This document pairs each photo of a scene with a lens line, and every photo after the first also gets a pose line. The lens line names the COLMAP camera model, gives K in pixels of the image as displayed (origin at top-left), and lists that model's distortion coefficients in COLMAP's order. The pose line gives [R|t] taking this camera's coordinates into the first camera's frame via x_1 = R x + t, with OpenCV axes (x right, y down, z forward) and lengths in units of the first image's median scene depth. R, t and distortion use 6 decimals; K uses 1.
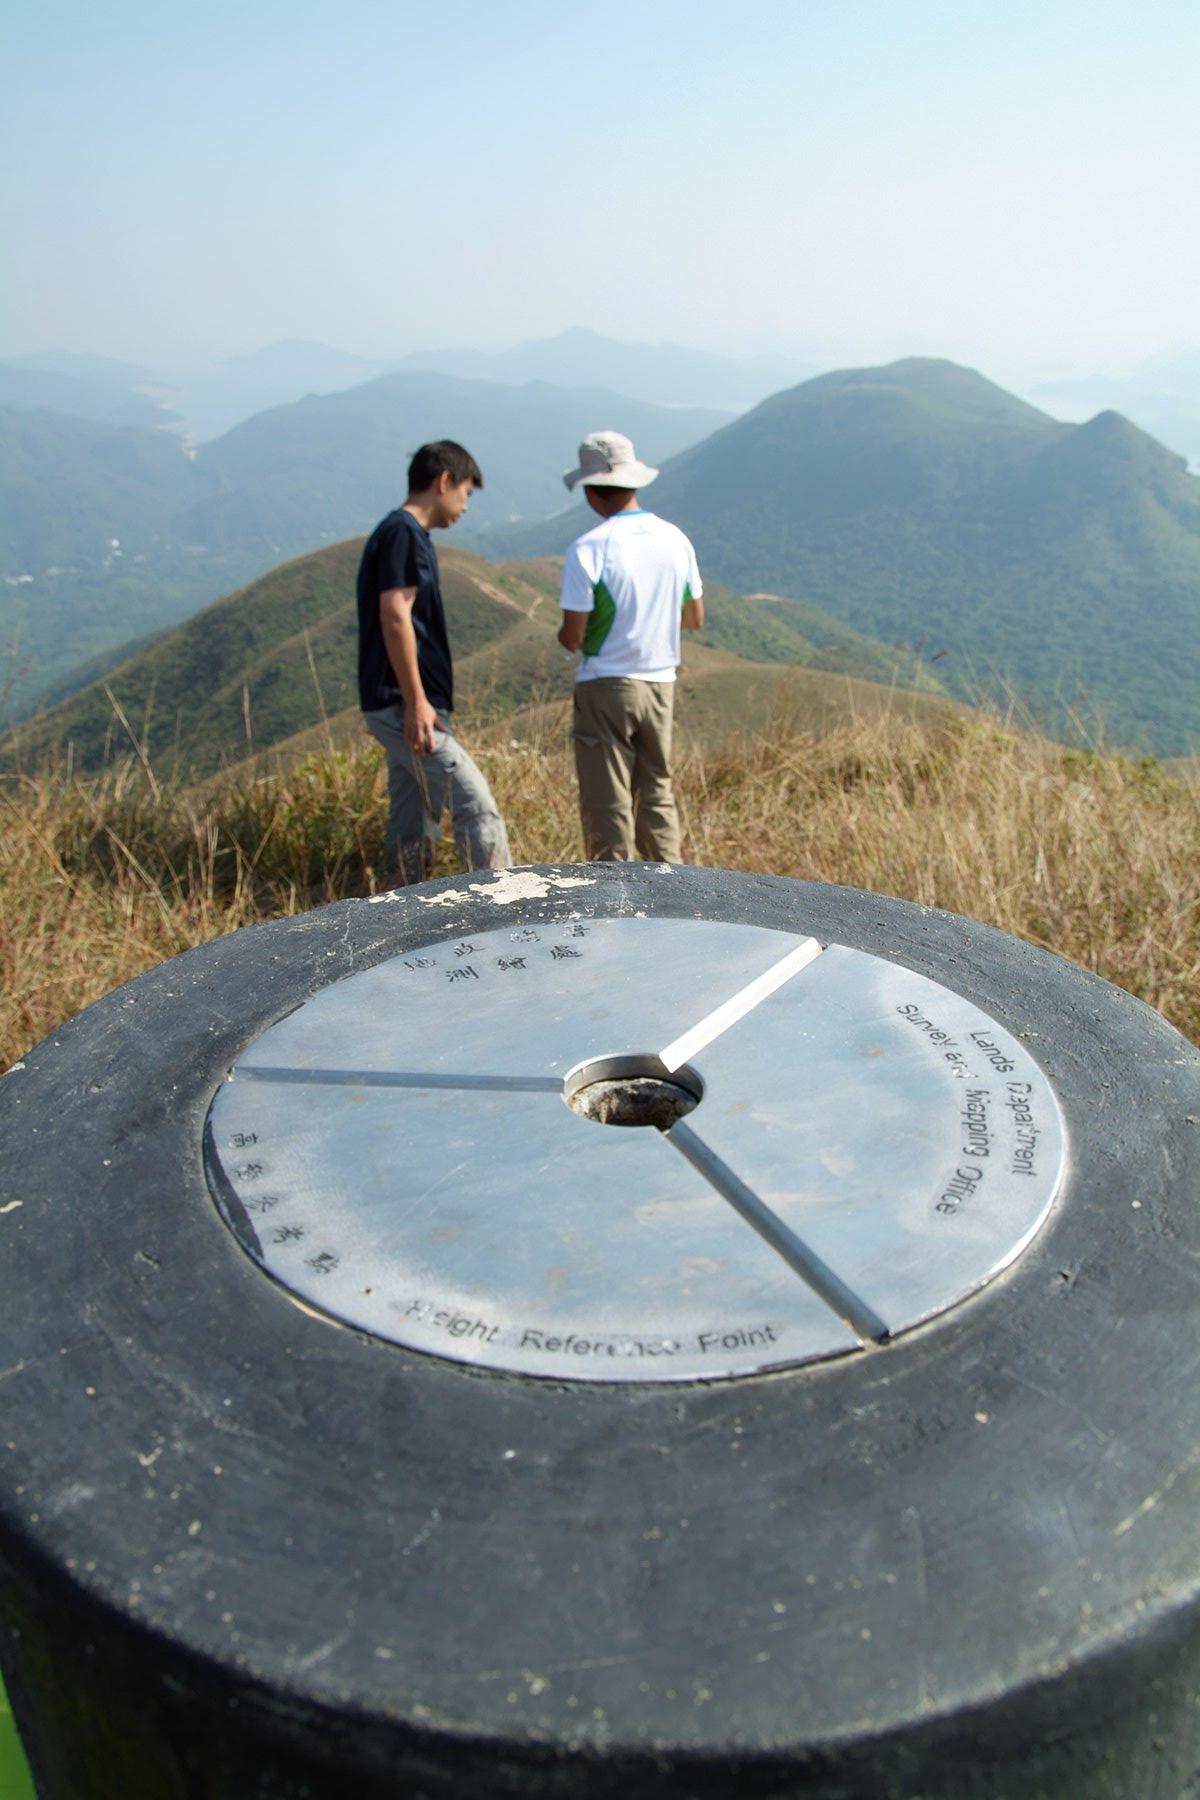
lens RADIAL K [[1435.5, 0, 598.5], [0, 1435.5, 898.9], [0, 0, 1]] dist [-0.085350, 0.001094]
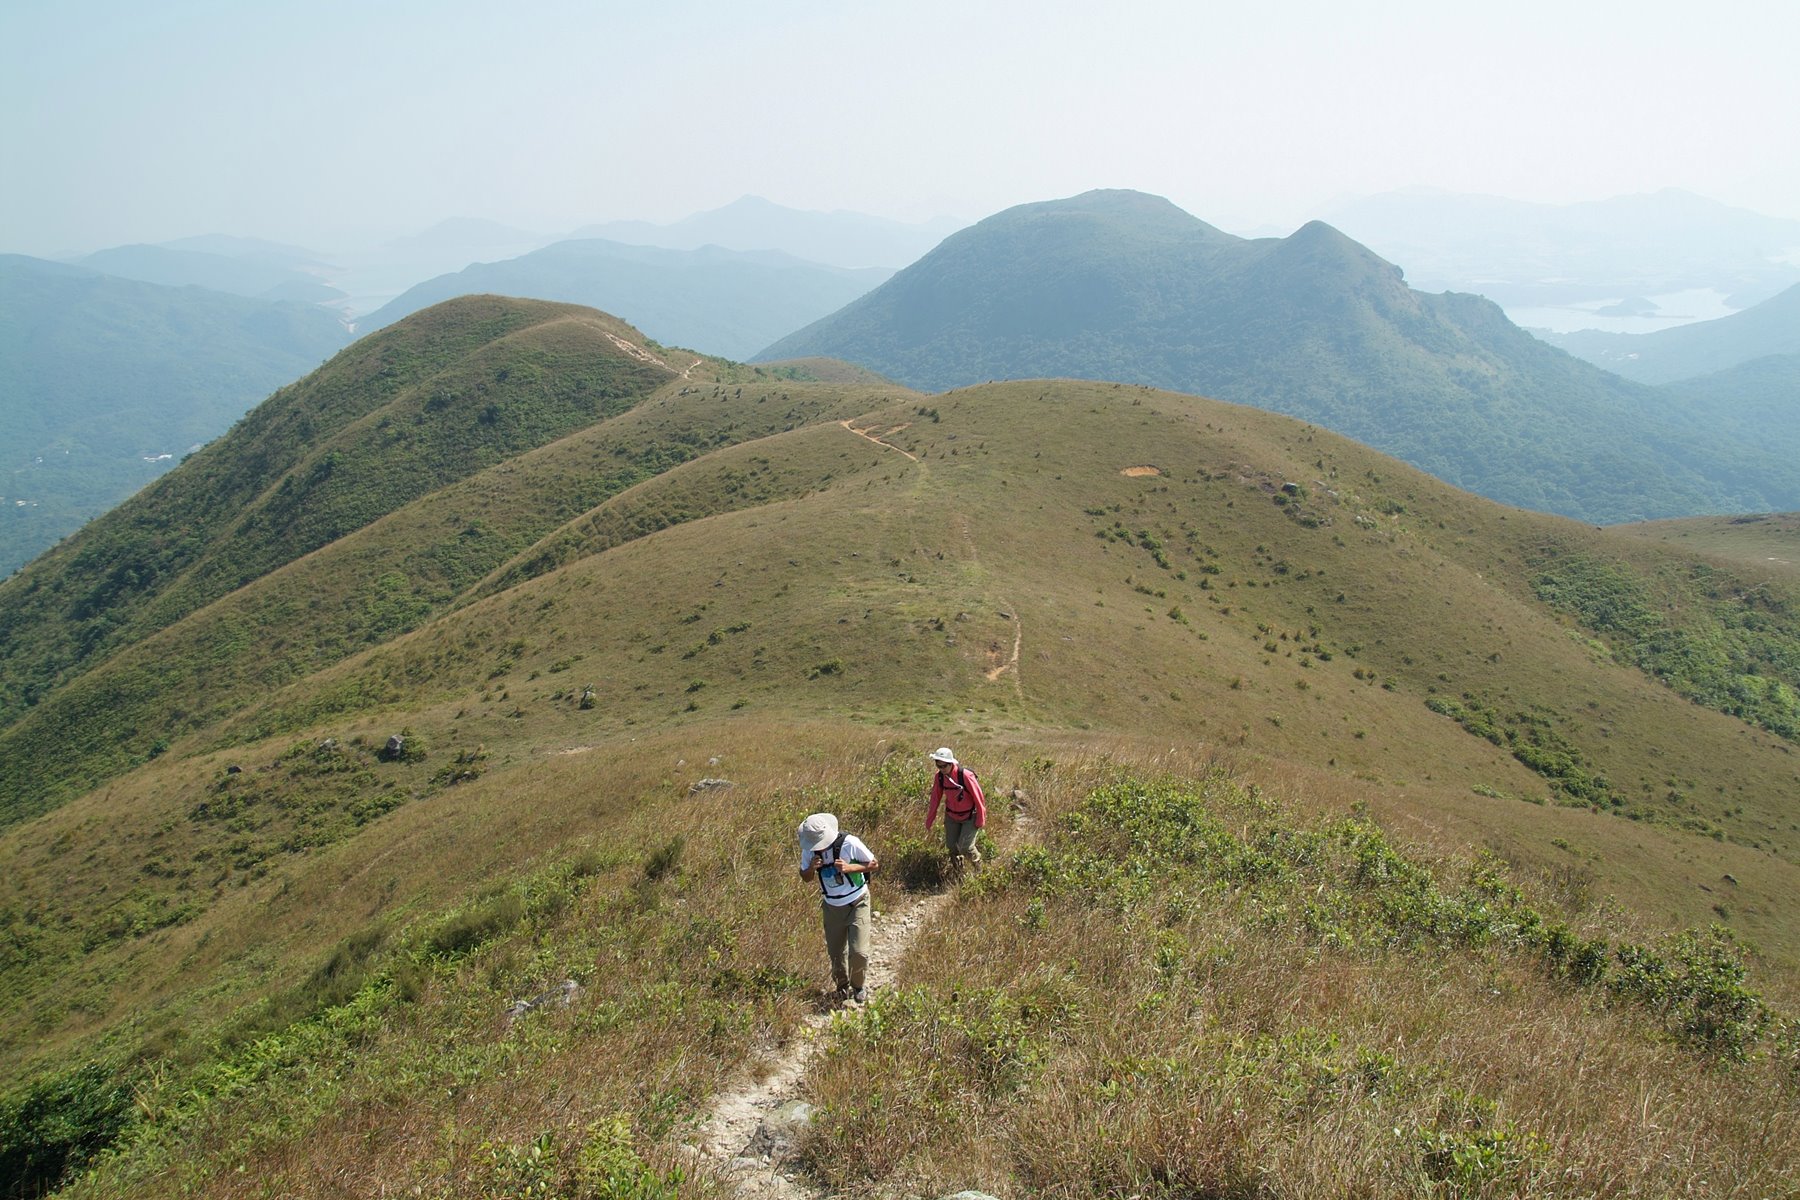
lens RADIAL K [[1435.5, 0, 903.4], [0, 1435.5, 602.3], [0, 0, 1]] dist [-0.085350, 0.001094]
pose [[0.995813, -0.042548, 0.080907, -0.000274], [0.051838, 0.991845, -0.116430, 0.002547], [-0.075294, 0.120137, 0.989898, 0.118765]]
